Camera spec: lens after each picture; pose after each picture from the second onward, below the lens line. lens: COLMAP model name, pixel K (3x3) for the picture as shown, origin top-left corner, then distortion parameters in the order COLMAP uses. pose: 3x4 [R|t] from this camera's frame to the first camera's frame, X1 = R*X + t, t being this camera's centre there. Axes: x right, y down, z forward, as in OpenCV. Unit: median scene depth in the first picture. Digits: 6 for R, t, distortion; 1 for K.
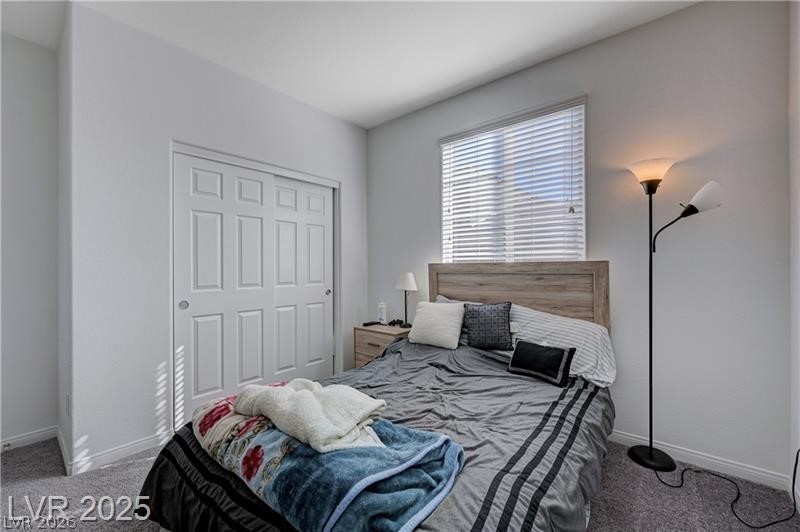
lens RADIAL K [[335.0, 0, 400.0], [0, 335.0, 269.4], [0, 0, 1]] dist [-0.000817, -0.000026]
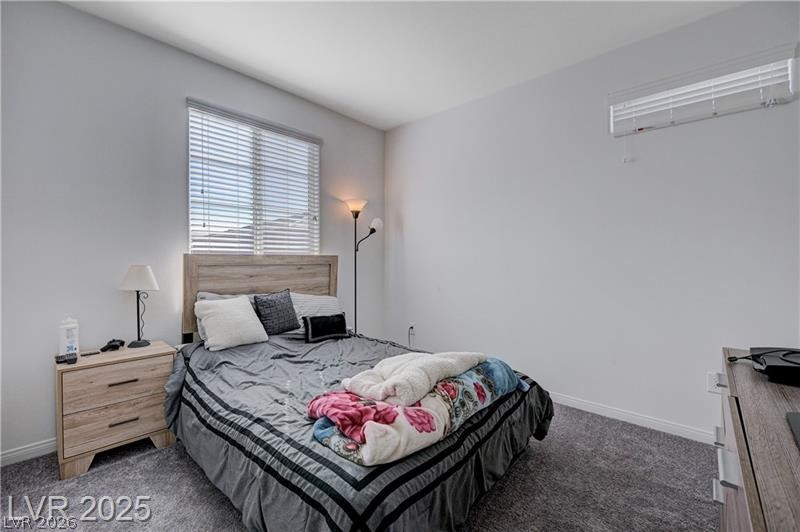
lens RADIAL K [[314.6, 0, 401.1], [0, 314.6, 268.6], [0, 0, 1]] dist [0.000333, 0.000181]
pose [[0.052062, -0.019144, 0.998460, -0.746513], [0.007155, 0.999798, 0.018797, 0.008732], [-0.998618, 0.006166, 0.052189, 0.555681]]
